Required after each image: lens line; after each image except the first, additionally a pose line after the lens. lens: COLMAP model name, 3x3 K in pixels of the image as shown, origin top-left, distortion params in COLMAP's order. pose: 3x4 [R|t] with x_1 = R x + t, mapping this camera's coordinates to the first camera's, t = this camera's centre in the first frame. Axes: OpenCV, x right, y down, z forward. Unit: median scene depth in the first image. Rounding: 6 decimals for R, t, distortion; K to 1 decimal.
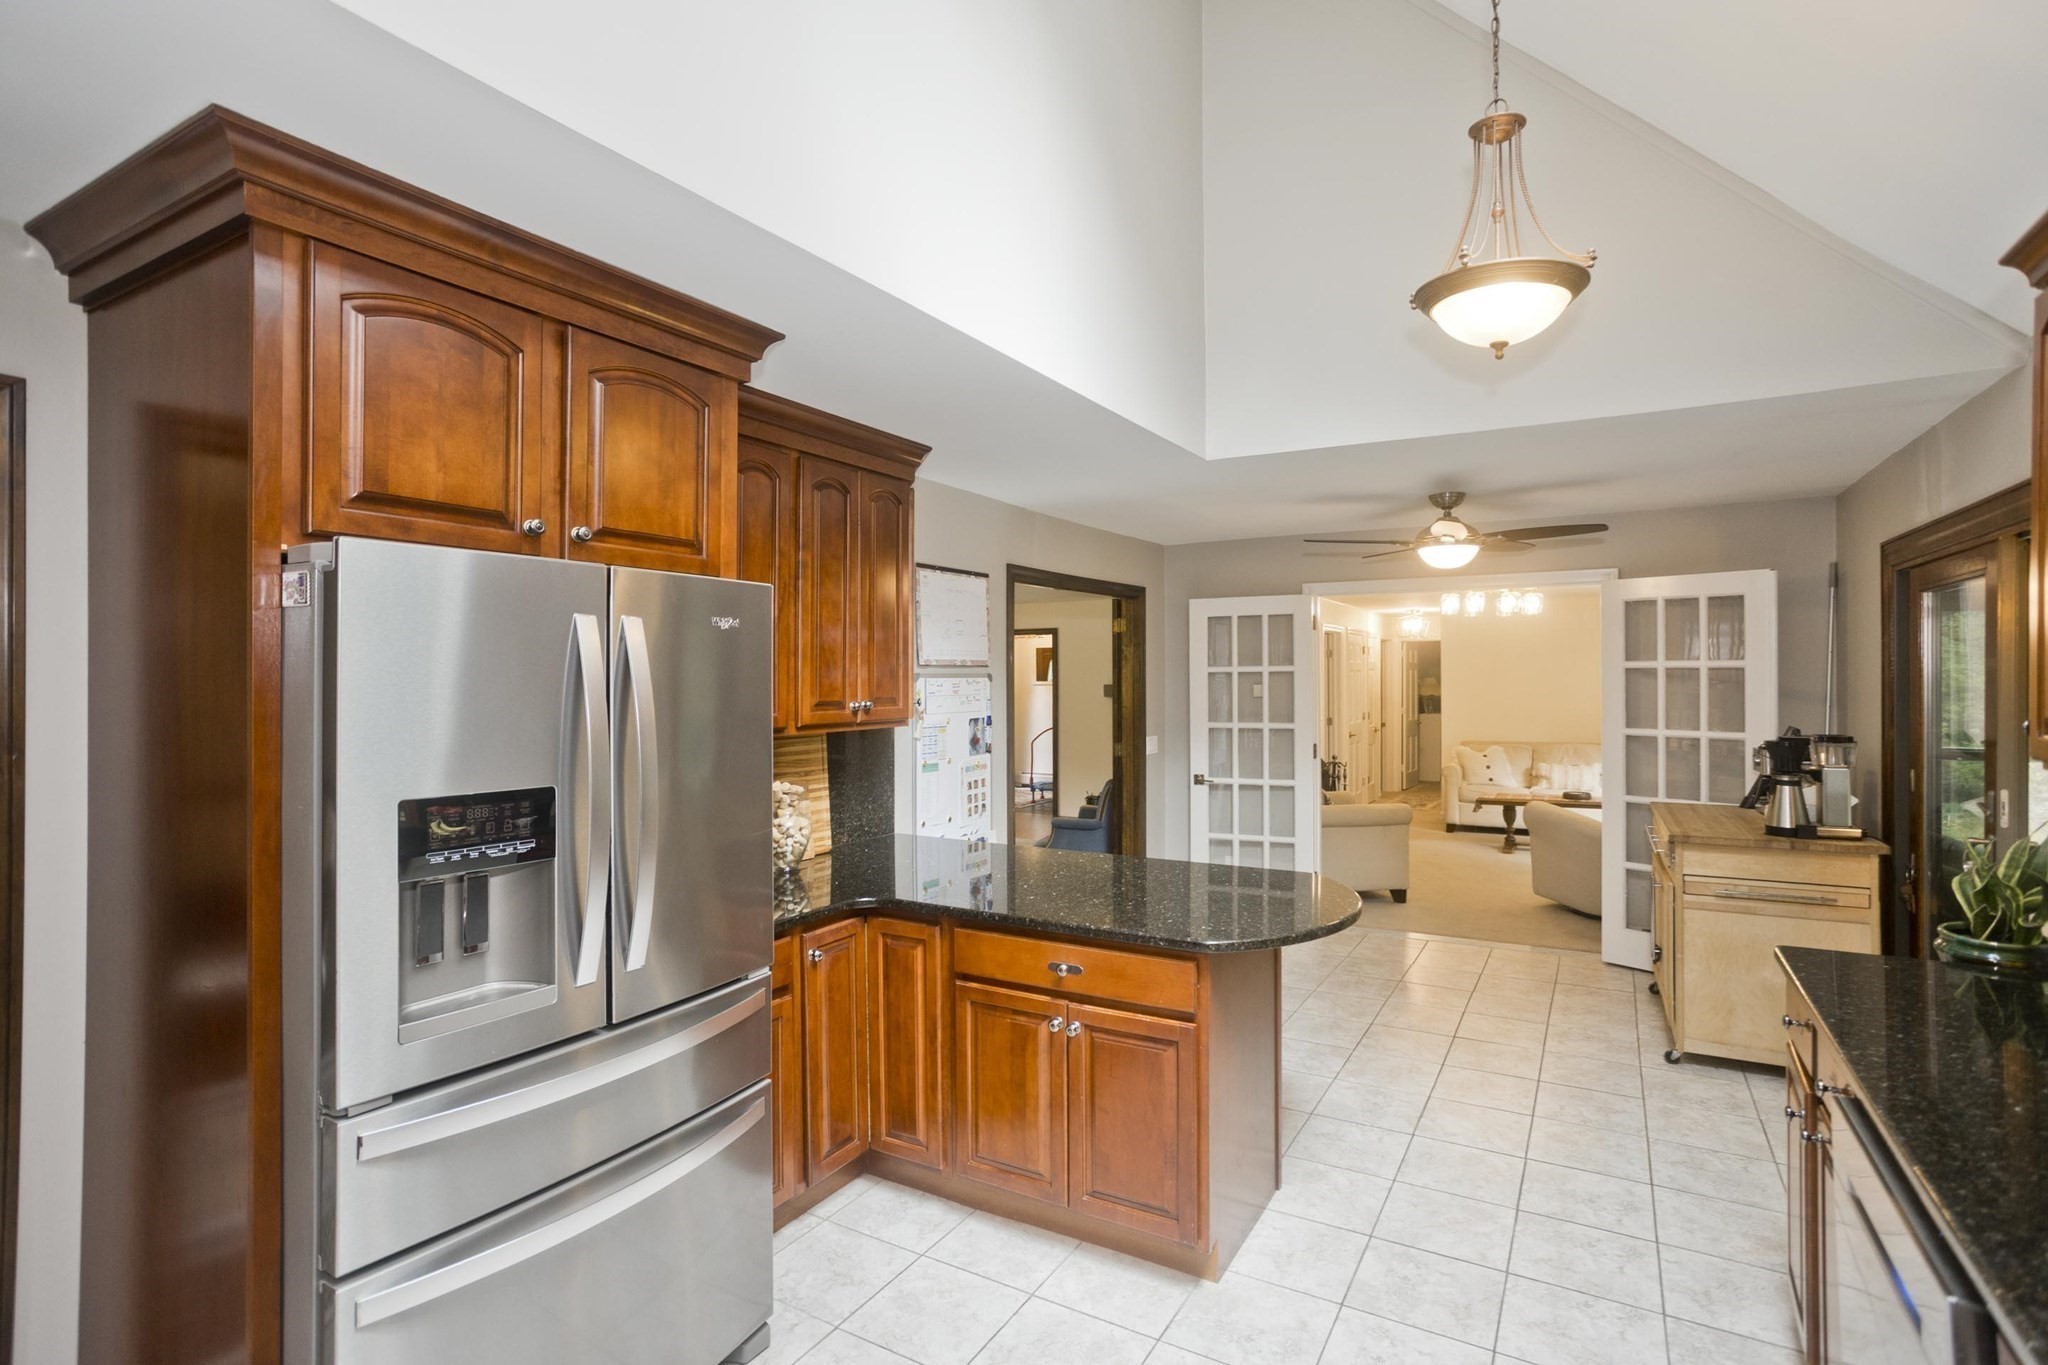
lens RADIAL K [[985.3, 0, 1055.6], [0, 985.3, 676.0], [0, 0, 1]] dist [-0.029287, 0.006845]
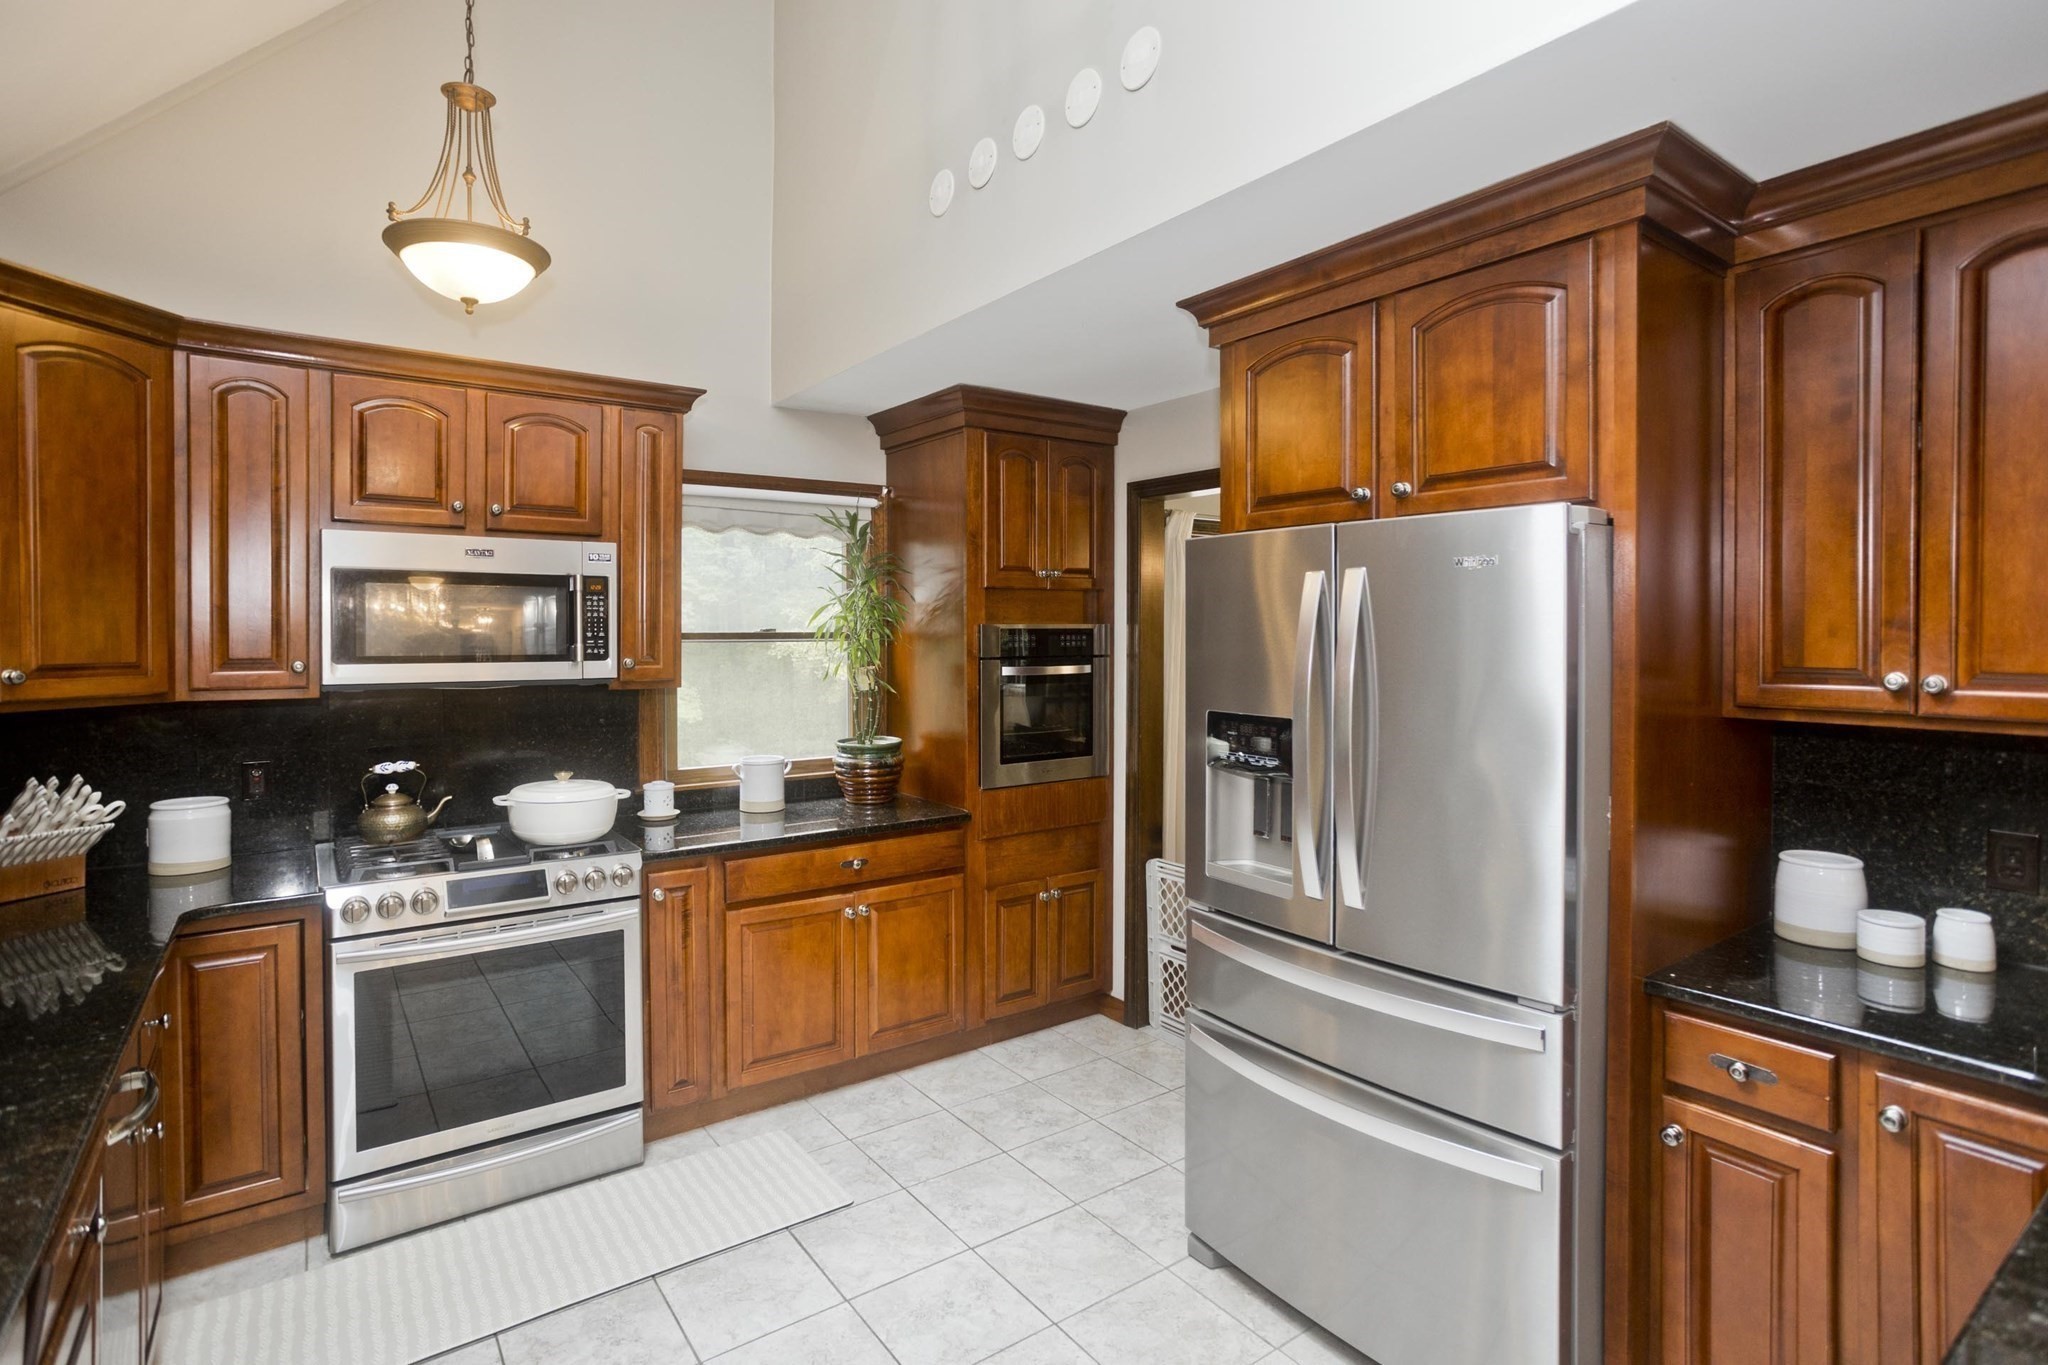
lens RADIAL K [[985.3, 0, 977.5], [0, 985.3, 635.4], [0, 0, 1]] dist [-0.029287, 0.006845]
pose [[-0.443752, 0.009614, -0.896098, 0.346607], [-0.000057, 0.999942, 0.010756, -0.000771], [0.896150, 0.004824, -0.443726, 0.564897]]
